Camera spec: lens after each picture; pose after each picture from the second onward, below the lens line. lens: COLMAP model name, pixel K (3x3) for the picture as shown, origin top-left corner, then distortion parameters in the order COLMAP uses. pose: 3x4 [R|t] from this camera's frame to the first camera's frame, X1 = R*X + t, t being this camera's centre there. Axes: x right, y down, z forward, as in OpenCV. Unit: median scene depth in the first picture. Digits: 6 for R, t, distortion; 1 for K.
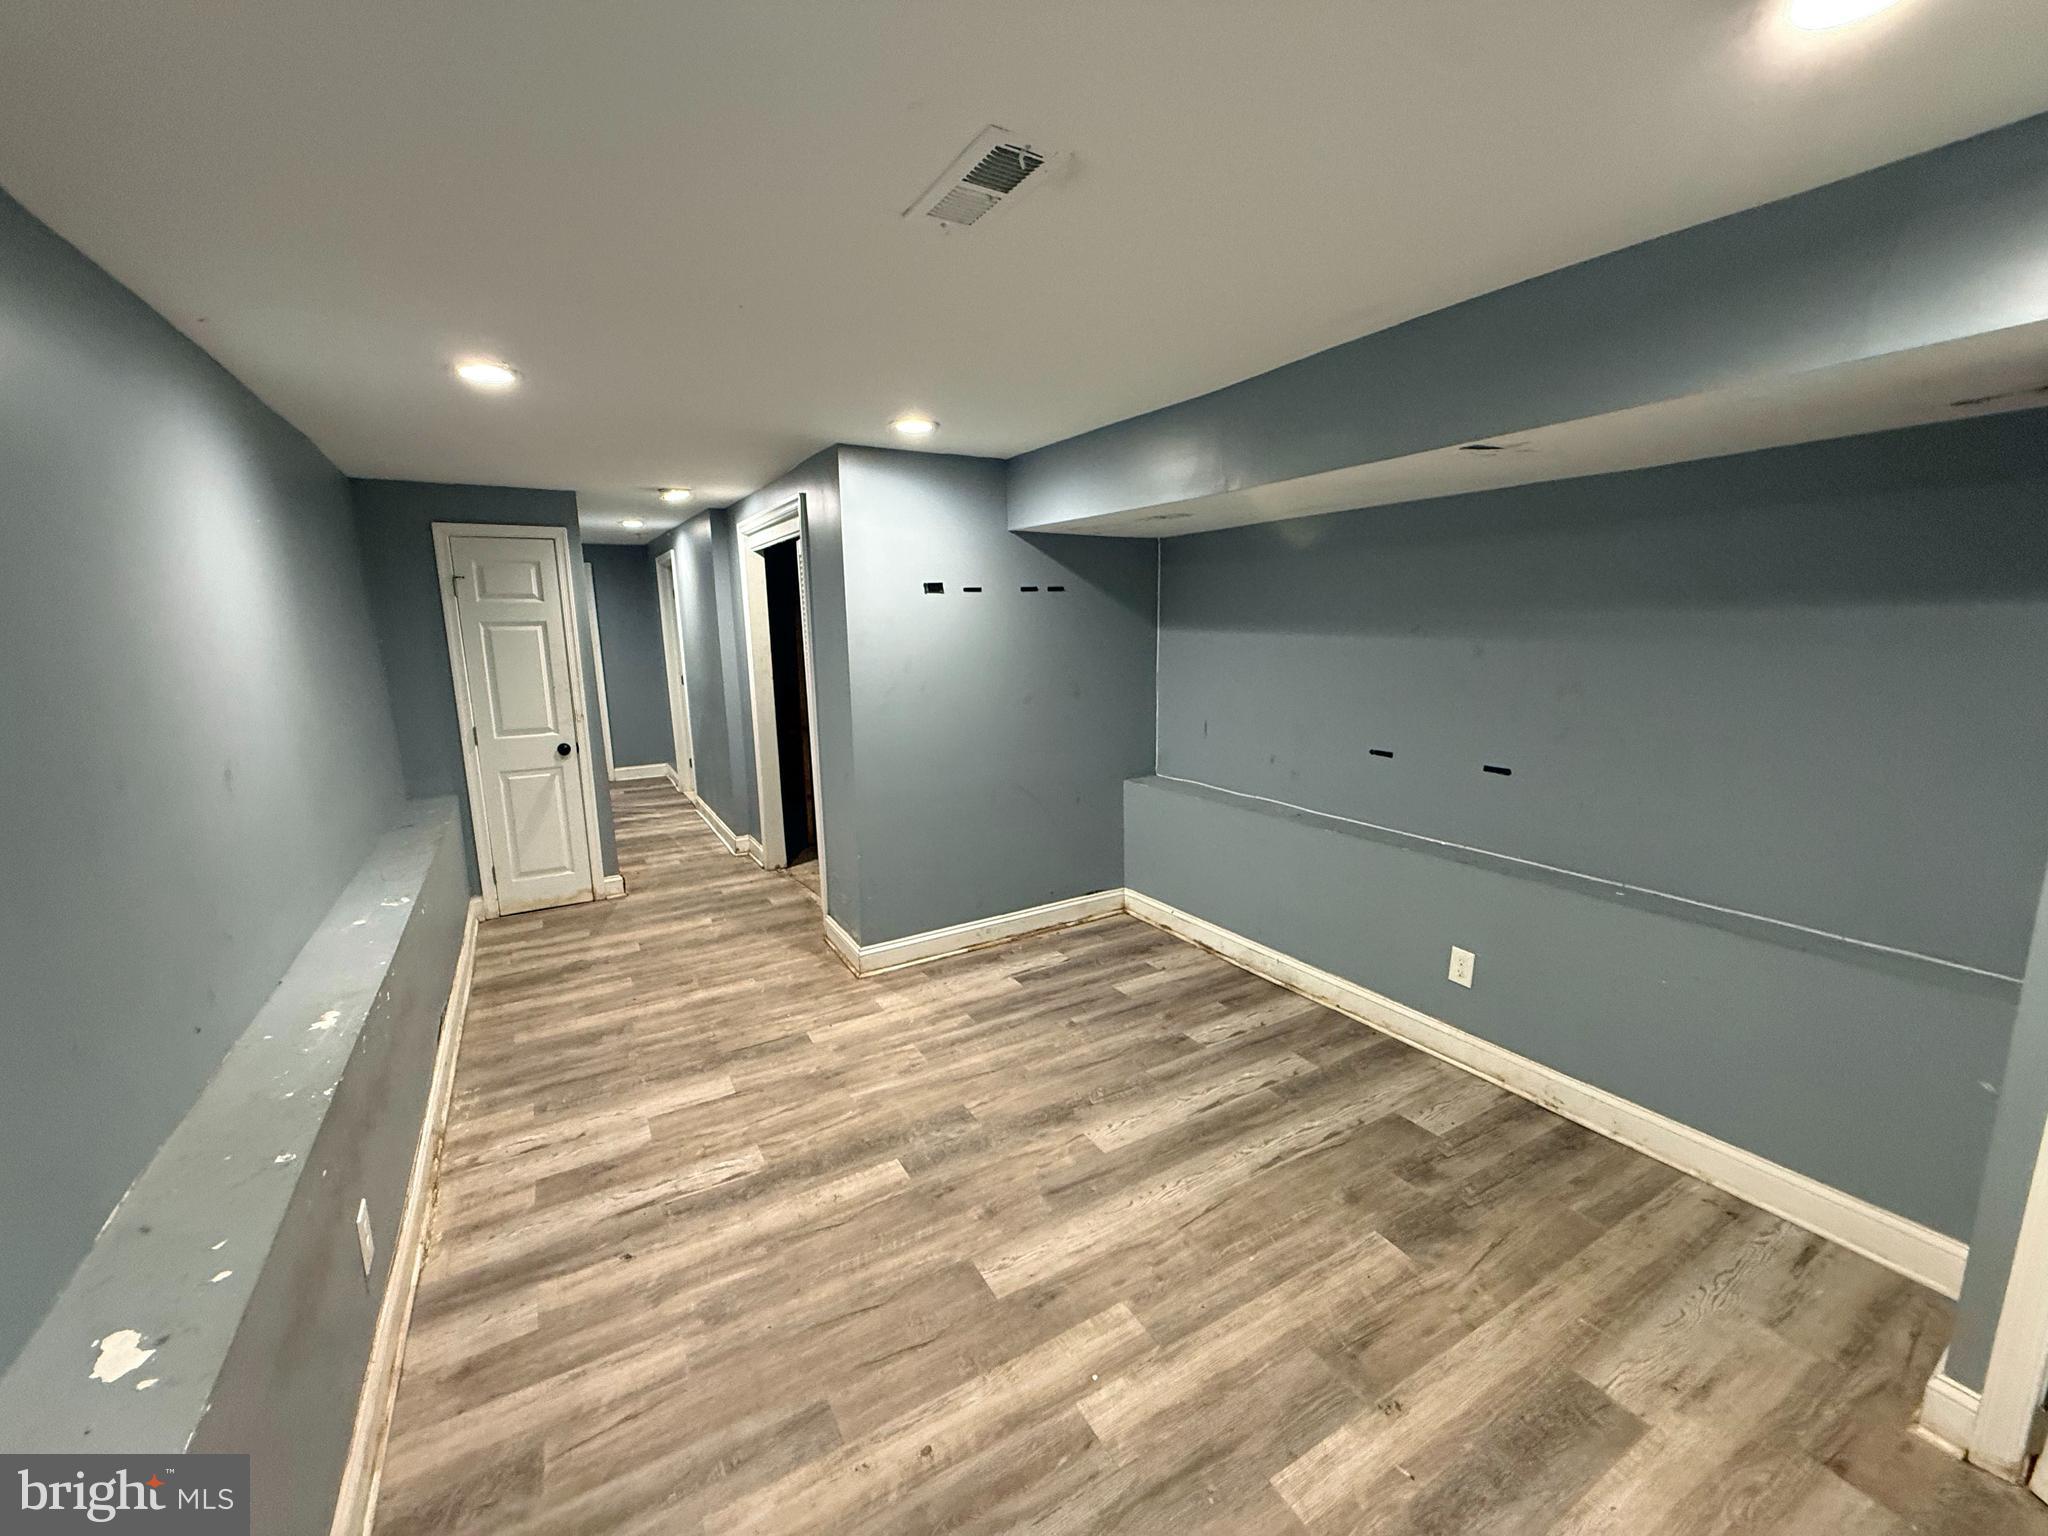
lens RADIAL K [[817.7, 0, 1025.1], [0, 817.7, 765.0], [0, 0, 1]] dist [-0.000705, -0.000390]
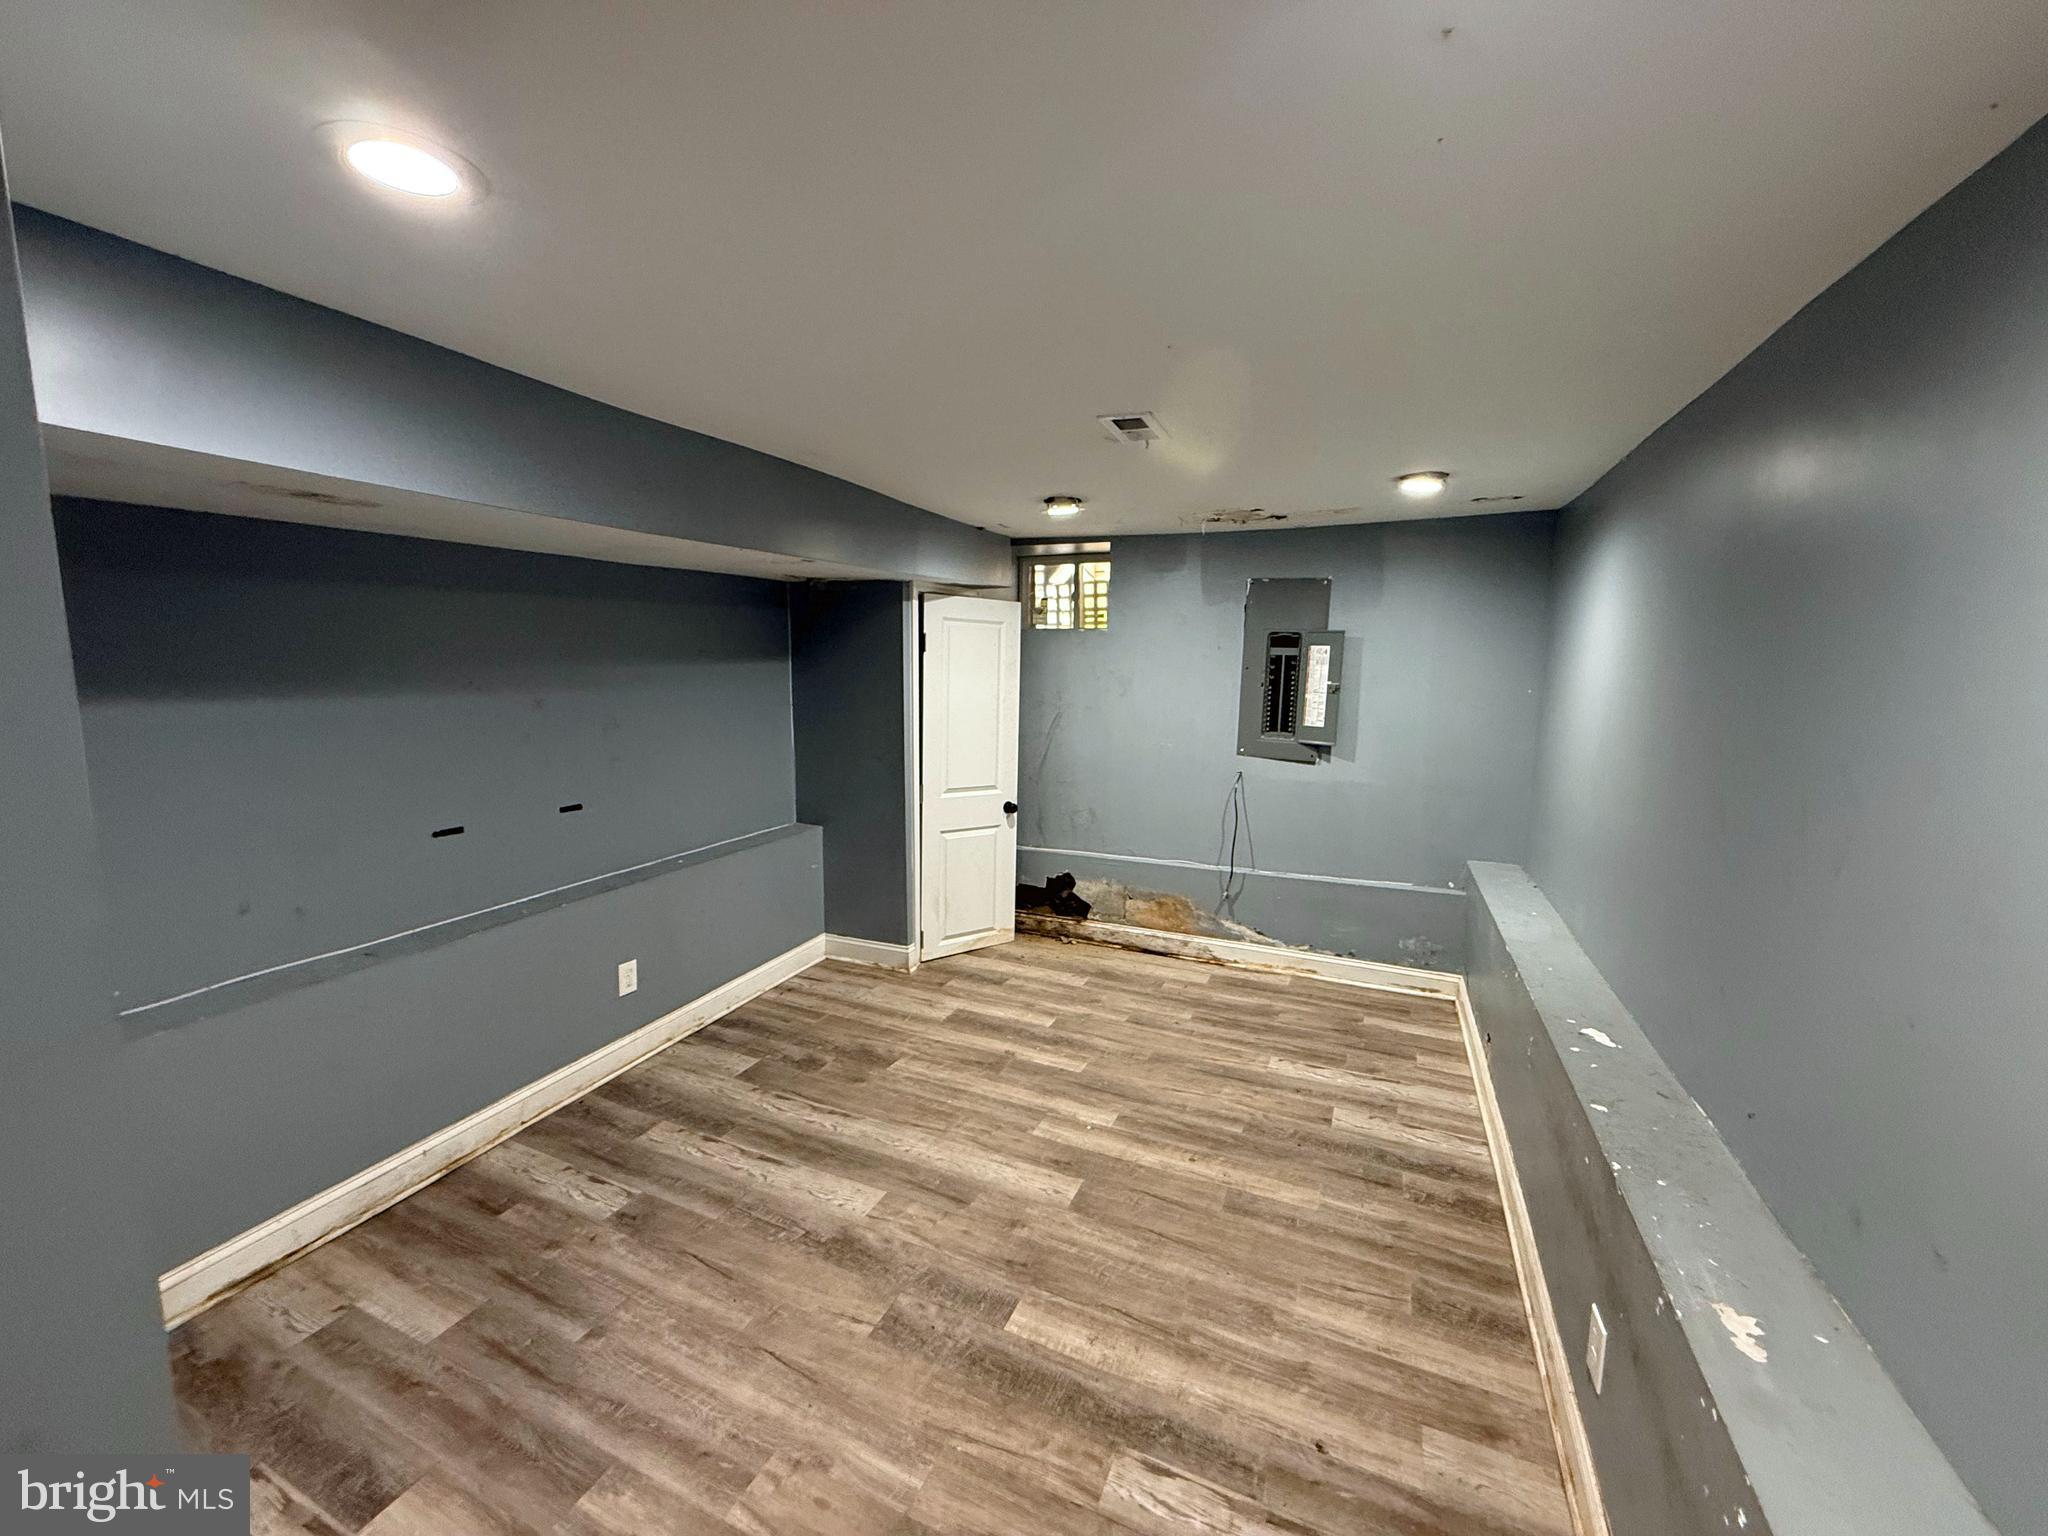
lens RADIAL K [[817.7, 0, 1020.5], [0, 817.7, 767.3], [0, 0, 1]] dist [-0.000705, -0.000390]
pose [[-0.586233, -0.102239, 0.803666, -0.881244], [0.143641, 0.963171, 0.227309, -0.282183], [-0.797307, 0.248695, -0.549956, 1.489534]]
